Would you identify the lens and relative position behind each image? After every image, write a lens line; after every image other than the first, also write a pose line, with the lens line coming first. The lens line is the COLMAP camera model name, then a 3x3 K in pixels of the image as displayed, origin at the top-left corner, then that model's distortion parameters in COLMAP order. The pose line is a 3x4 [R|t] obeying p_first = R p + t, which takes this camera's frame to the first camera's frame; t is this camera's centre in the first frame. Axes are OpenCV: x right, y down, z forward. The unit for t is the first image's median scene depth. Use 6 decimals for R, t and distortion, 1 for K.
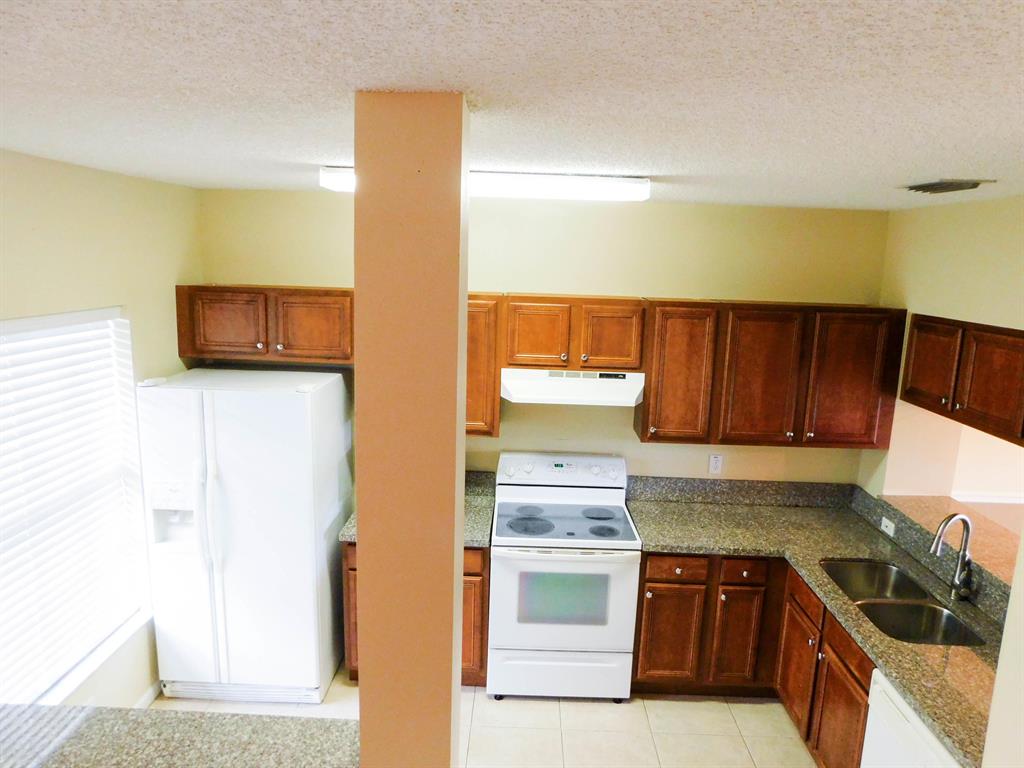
lens RADIAL K [[670.4, 0, 512.0], [0, 670.4, 384.0], [0, 0, 1]] dist [-0.050231, 0.005127]
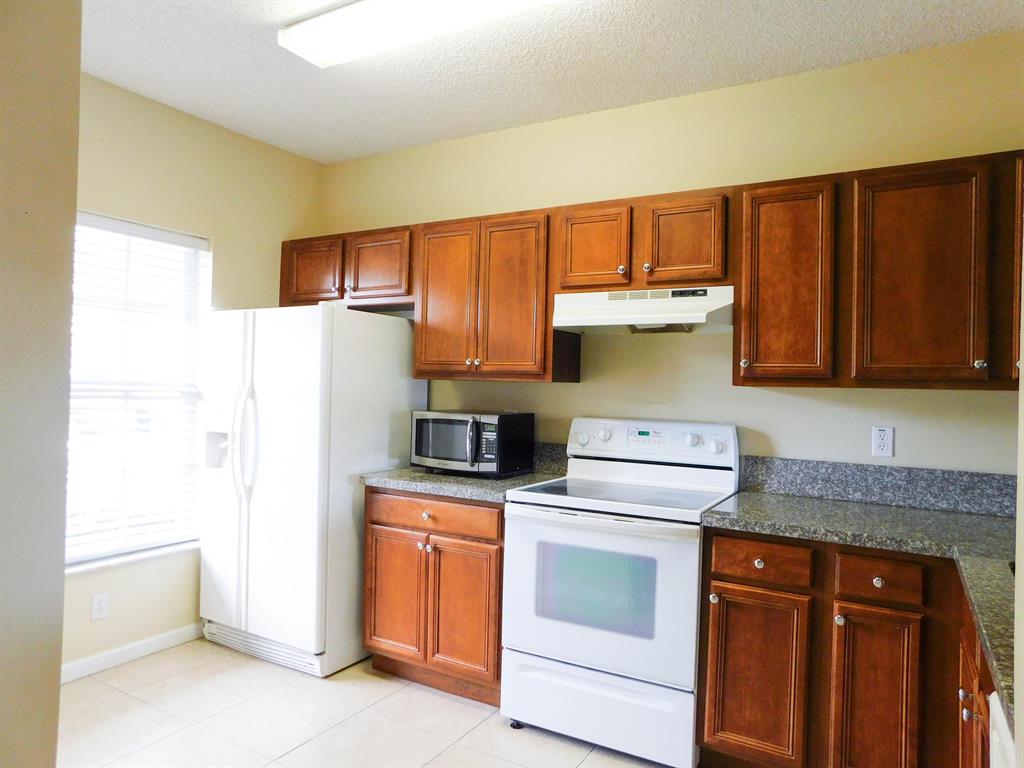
lens RADIAL K [[670.4, 0, 512.0], [0, 670.4, 384.0], [0, 0, 1]] dist [-0.050231, 0.005127]
pose [[0.873625, -0.010273, -0.486491, 0.342307], [-0.088151, 0.979894, -0.178991, 0.239167], [0.478548, 0.199256, 0.855154, 0.302907]]
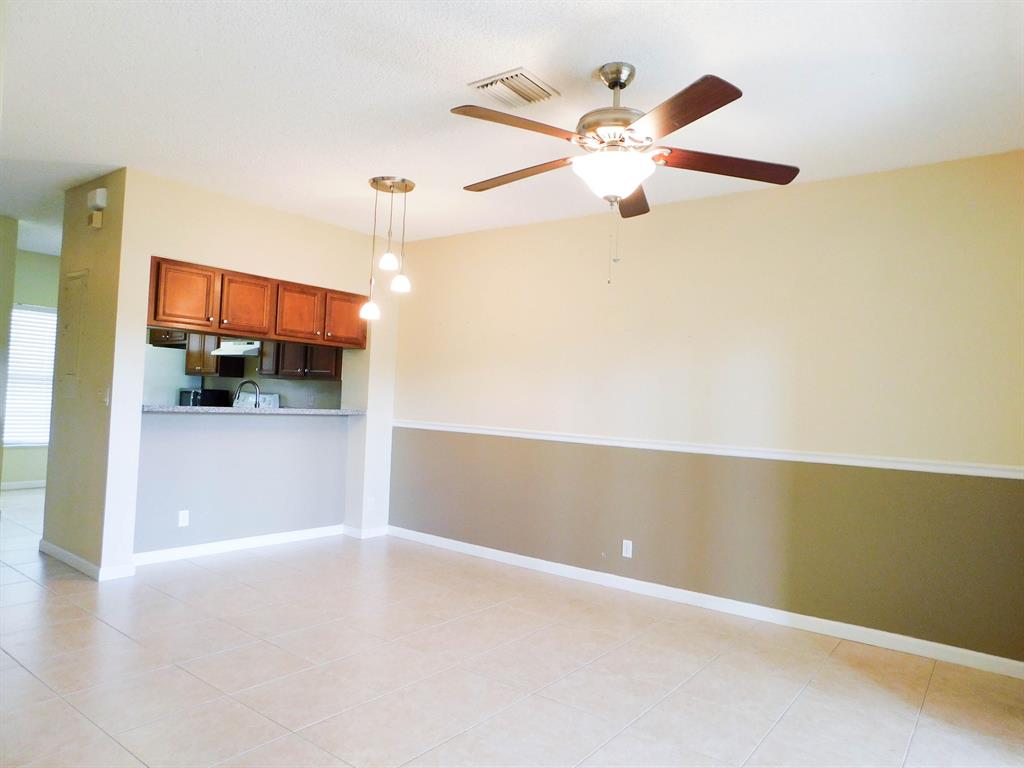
lens RADIAL K [[670.4, 0, 512.0], [0, 670.4, 384.0], [0, 0, 1]] dist [-0.050231, 0.005127]
pose [[0.810435, -0.009604, -0.585750, 1.980398], [-0.126017, 0.973601, -0.190318, 0.392261], [0.572114, 0.228055, 0.787830, -0.087902]]
